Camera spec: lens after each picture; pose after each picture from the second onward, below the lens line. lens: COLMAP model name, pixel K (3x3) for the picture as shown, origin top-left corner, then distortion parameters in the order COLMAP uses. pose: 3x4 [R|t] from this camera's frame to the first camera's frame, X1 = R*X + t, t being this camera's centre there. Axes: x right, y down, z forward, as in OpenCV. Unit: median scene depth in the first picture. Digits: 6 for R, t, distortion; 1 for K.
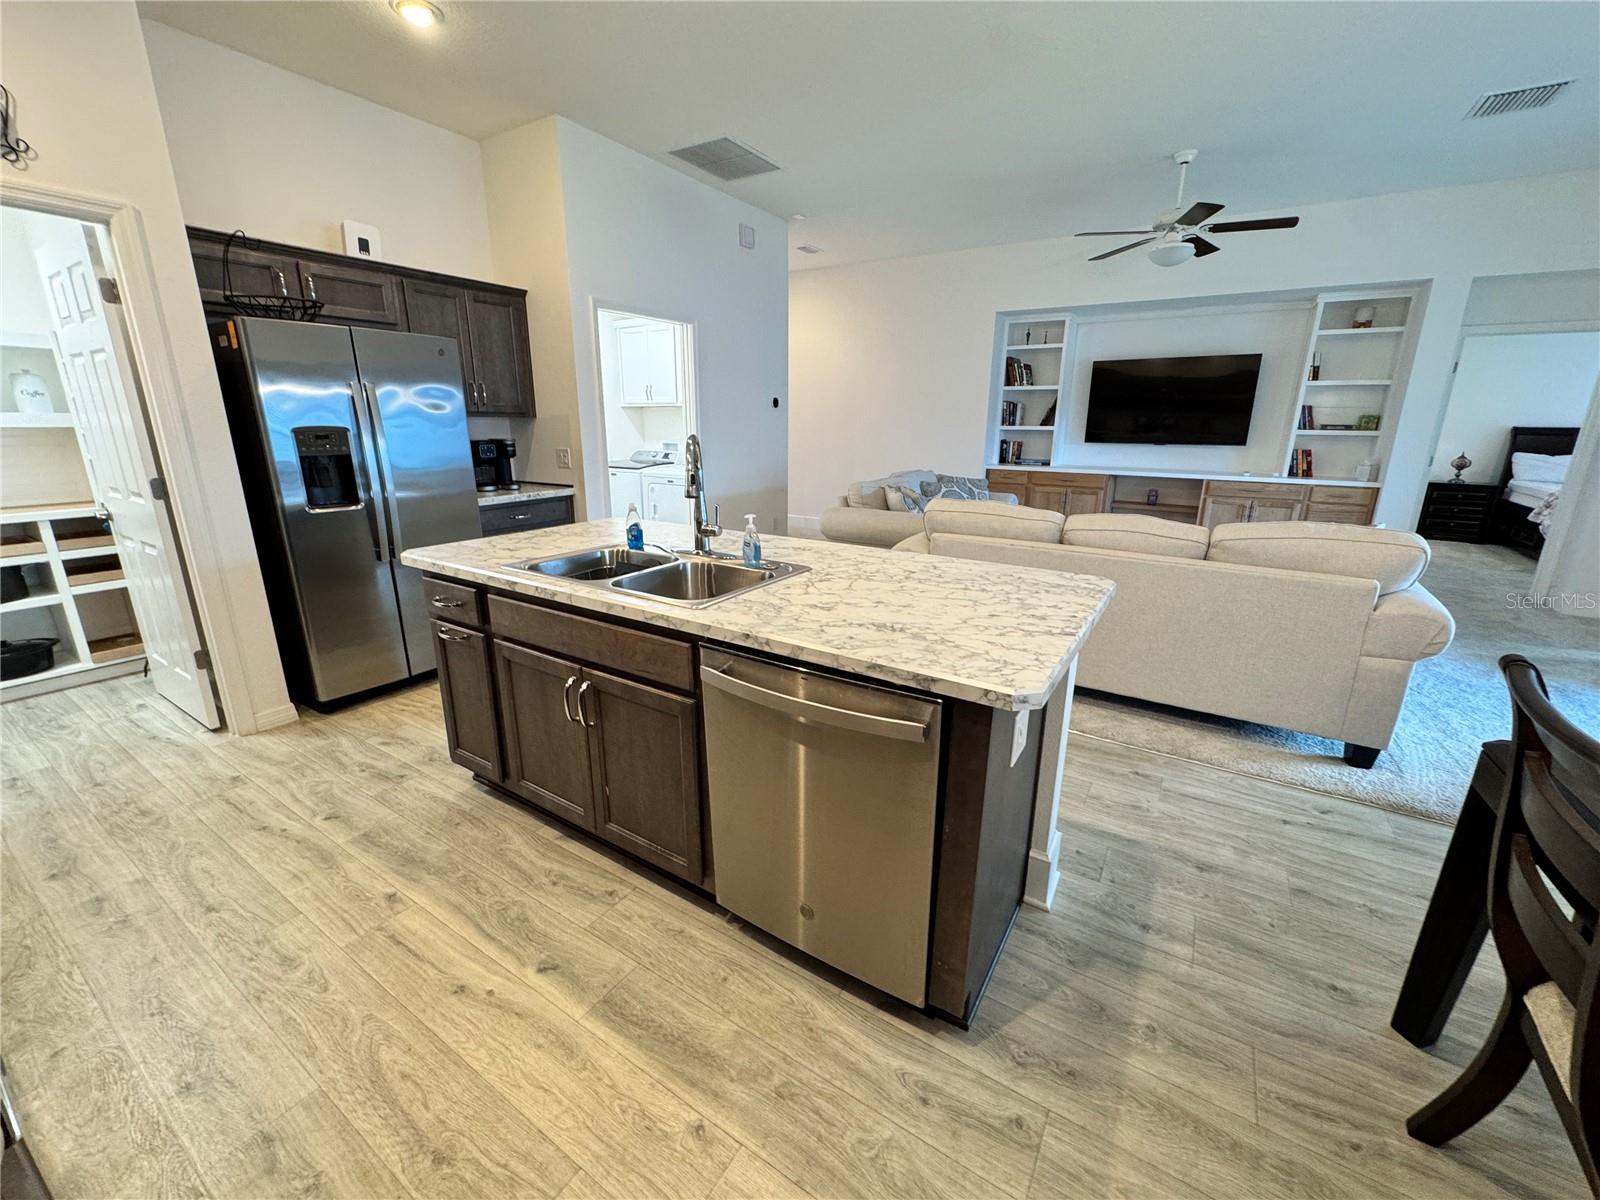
lens RADIAL K [[639.6, 0, 797.2], [0, 639.6, 597.2], [0, 0, 1]] dist [-0.005079, -0.000056]
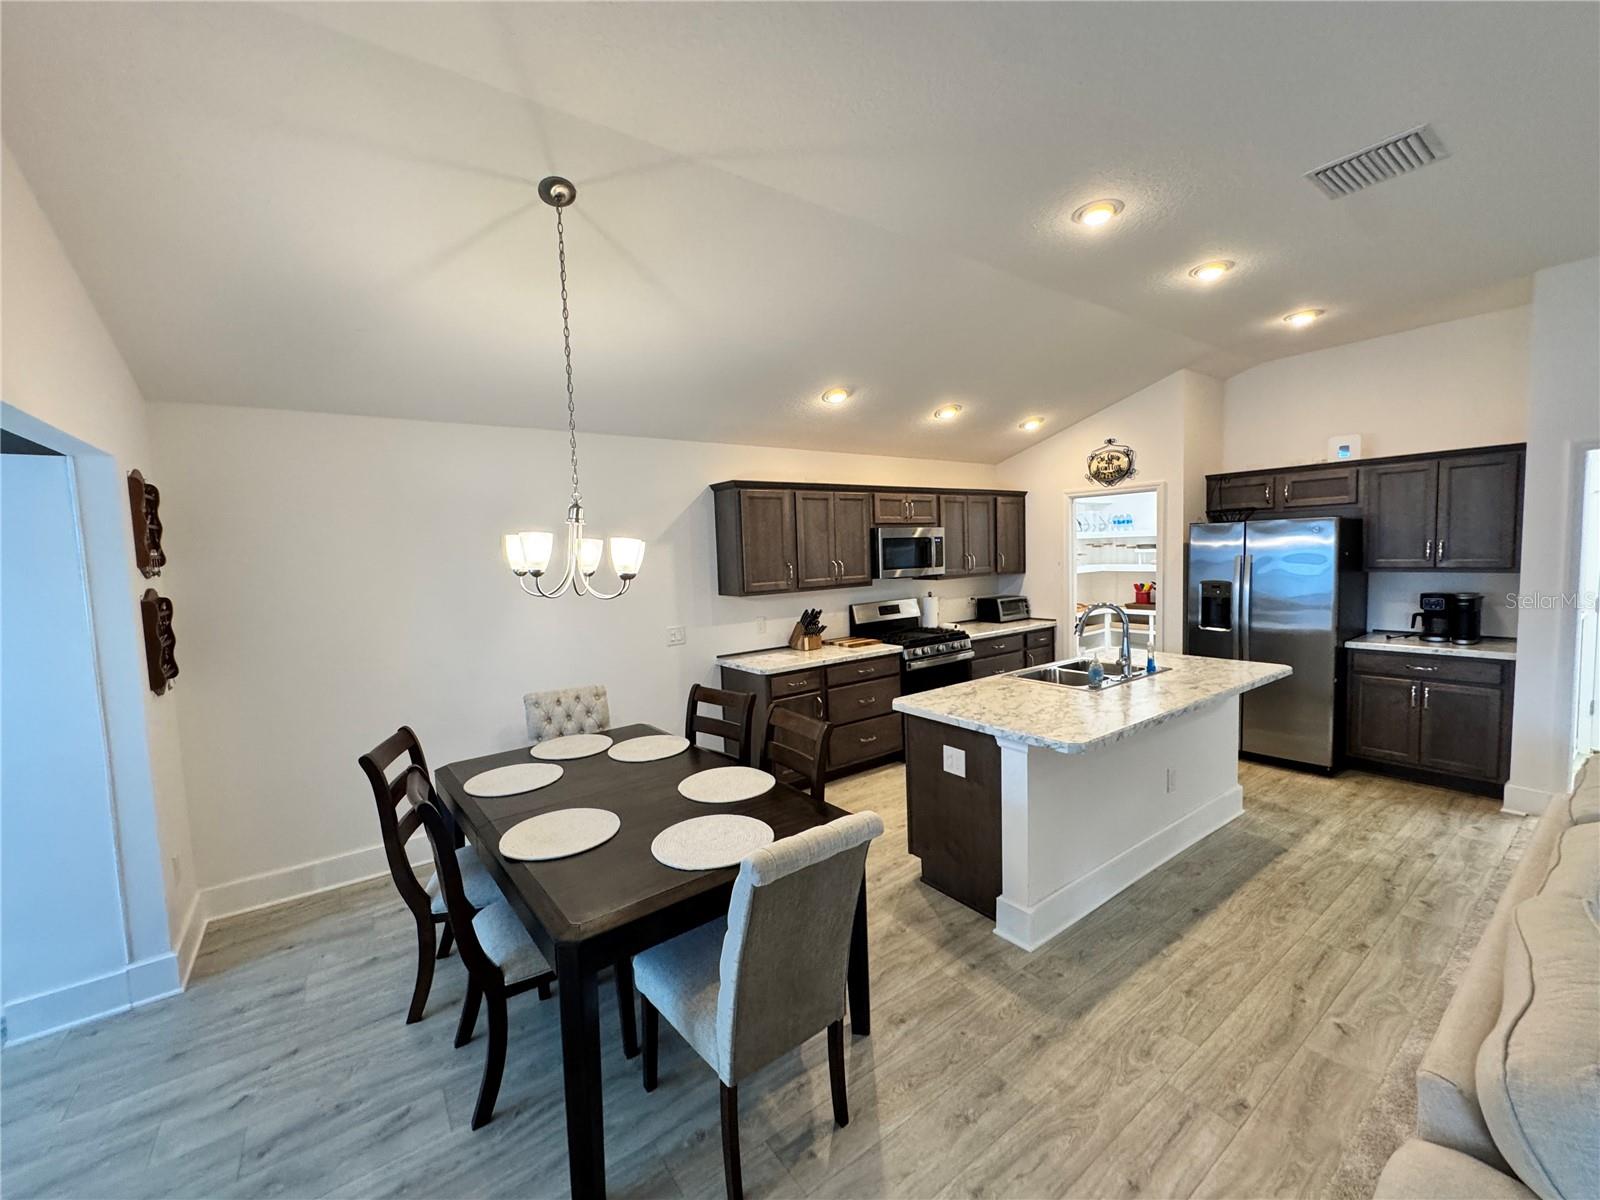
lens RADIAL K [[639.6, 0, 801.8], [0, 639.6, 598.7], [0, 0, 1]] dist [-0.005079, -0.000056]
pose [[-0.366017, 0.076276, -0.927477, 0.889101], [-0.218861, 0.961626, 0.165455, -0.189486], [0.904506, 0.263548, -0.335278, 0.423804]]
